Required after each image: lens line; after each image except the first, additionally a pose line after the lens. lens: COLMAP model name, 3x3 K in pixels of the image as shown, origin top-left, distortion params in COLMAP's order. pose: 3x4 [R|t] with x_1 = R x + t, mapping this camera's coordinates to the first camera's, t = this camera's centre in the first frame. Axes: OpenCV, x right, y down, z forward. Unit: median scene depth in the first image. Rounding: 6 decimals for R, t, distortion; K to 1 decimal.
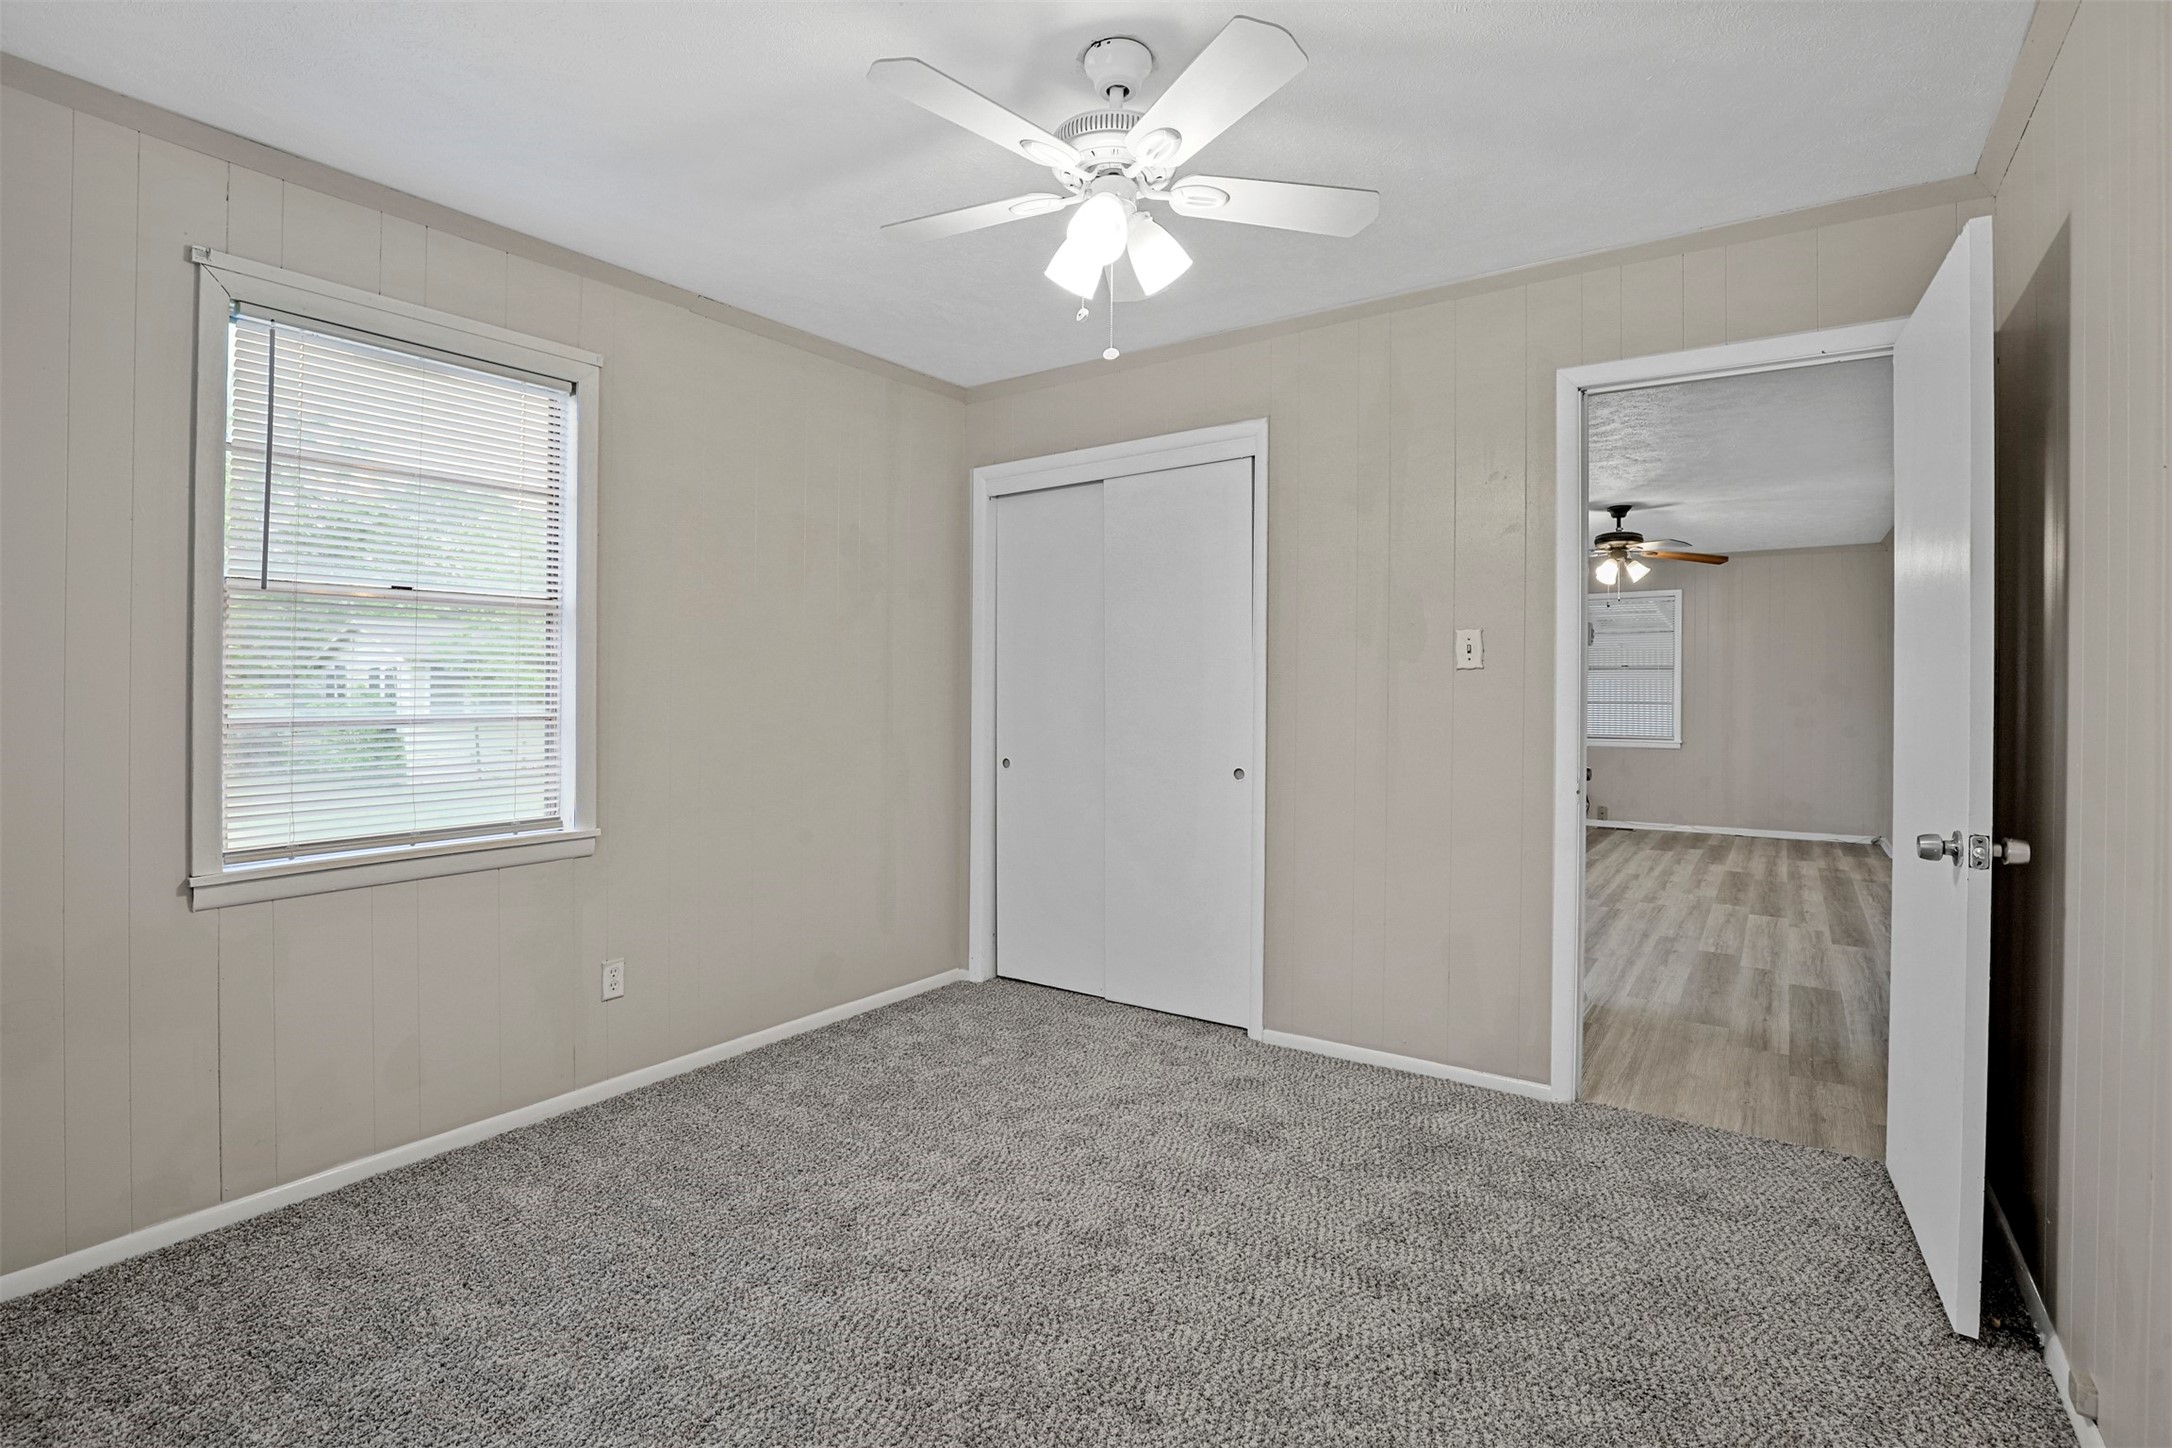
lens RADIAL K [[1012.0, 0, 1095.0], [0, 1012.0, 714.3], [0, 0, 1]] dist [-0.023044, 0.000529]
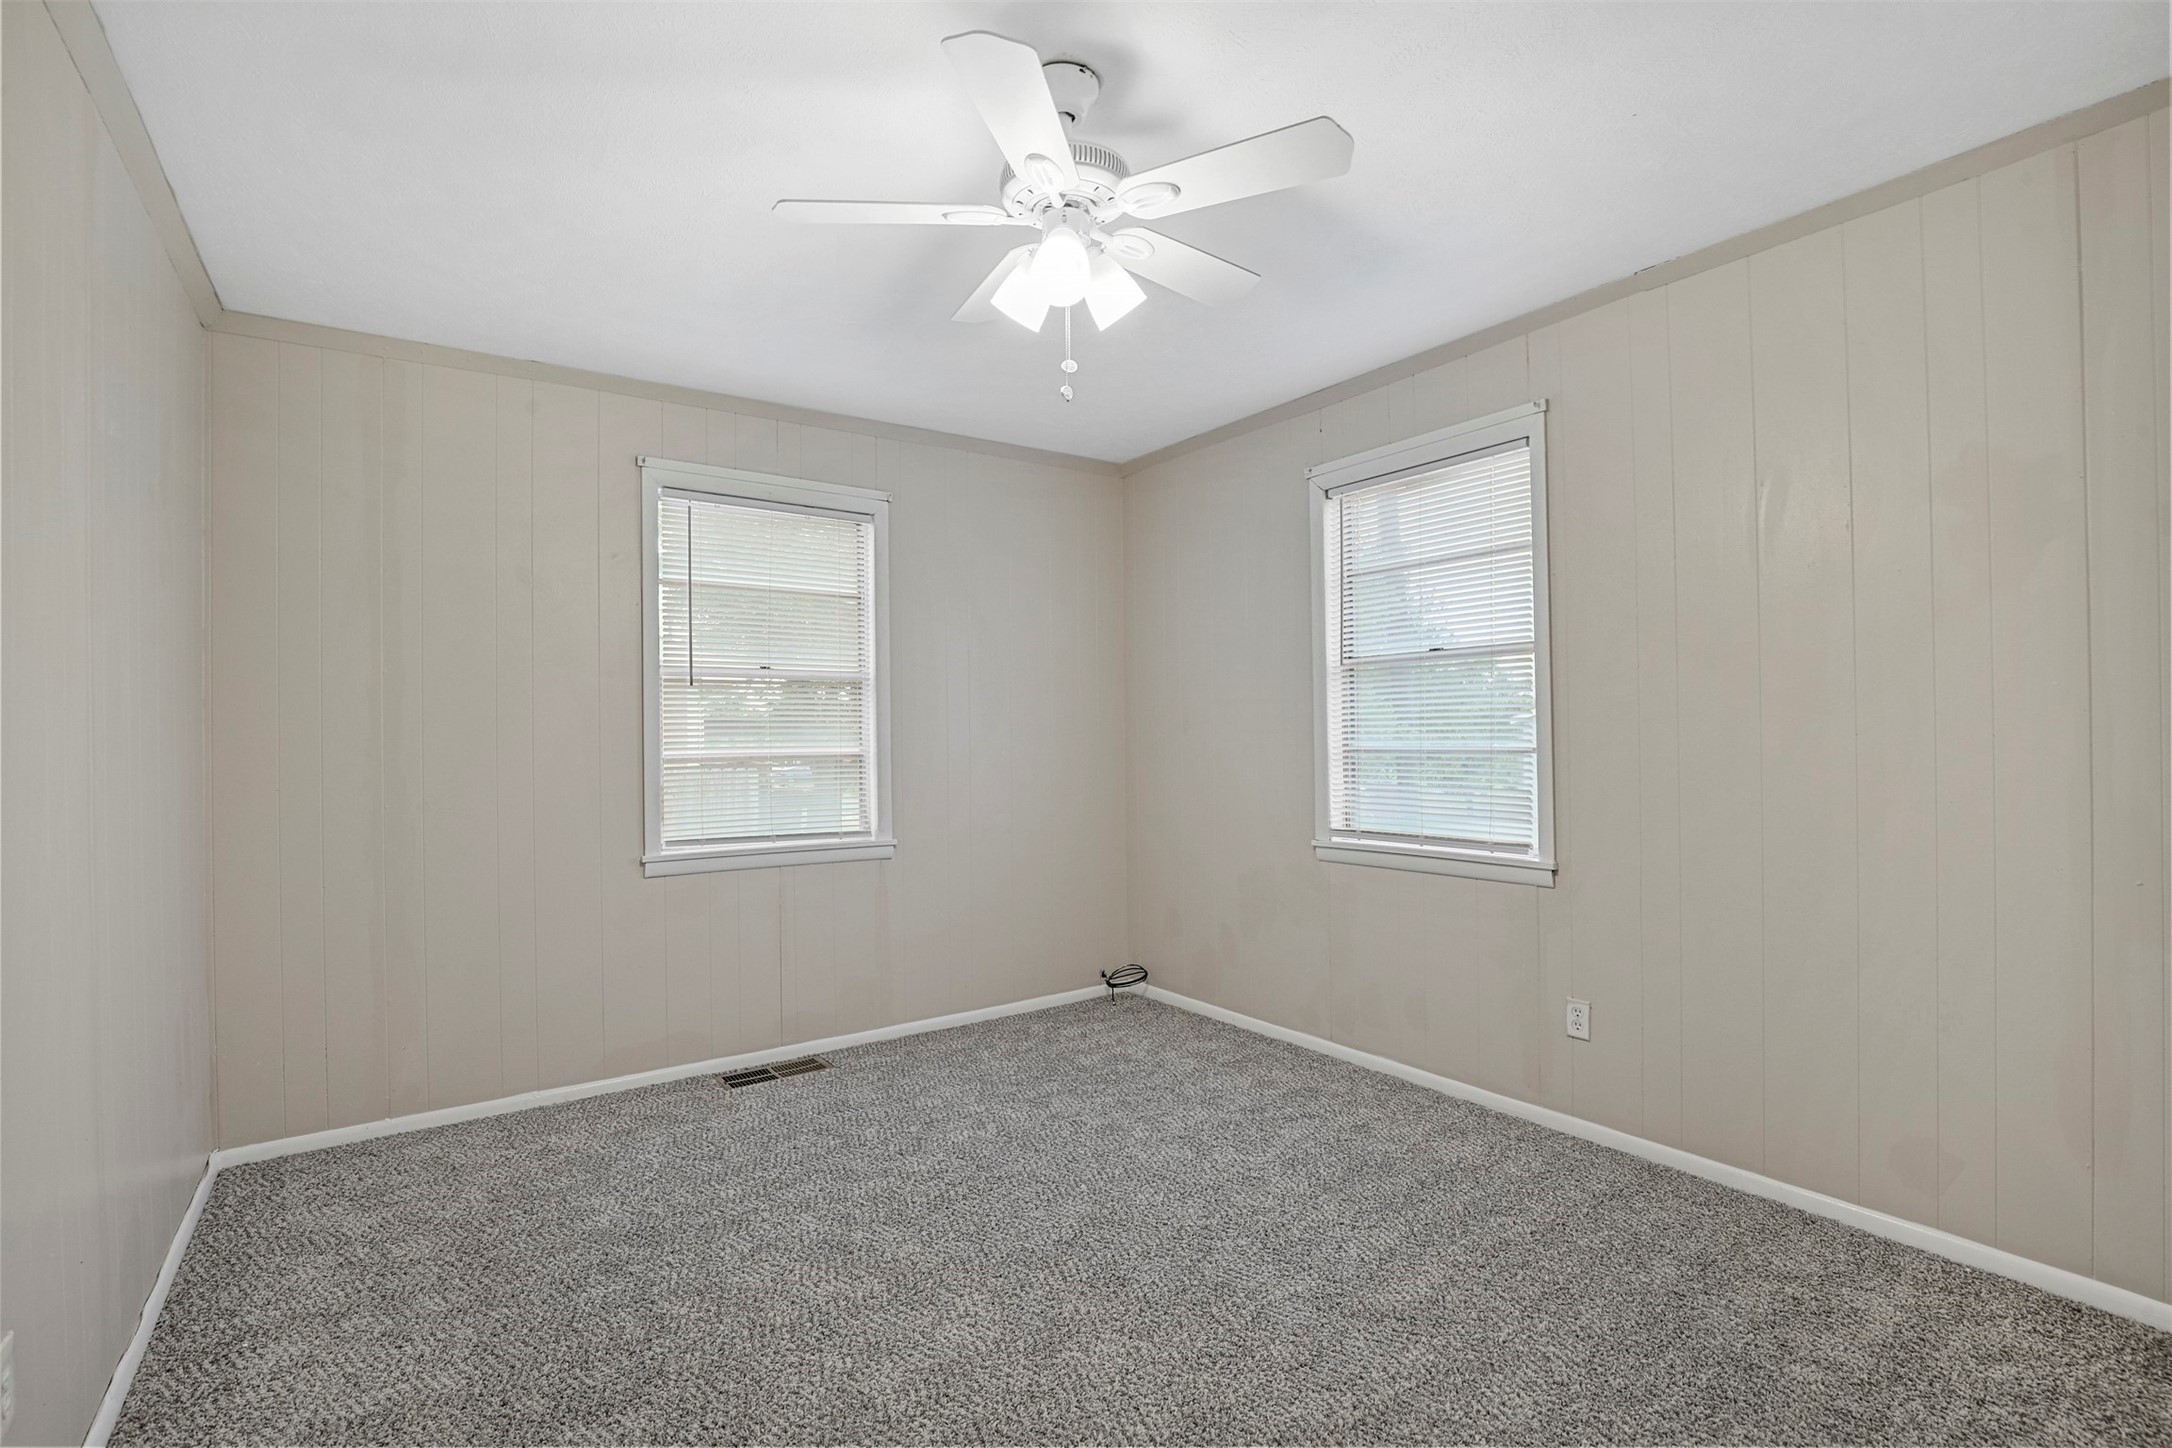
lens RADIAL K [[1012.0, 0, 1095.0], [0, 1012.0, 714.3], [0, 0, 1]] dist [-0.023044, 0.000529]
pose [[-0.351943, -0.002437, -0.936018, 0.734125], [0.007815, 0.999954, -0.005542, -0.039173], [0.935989, -0.009266, -0.351907, 1.095157]]
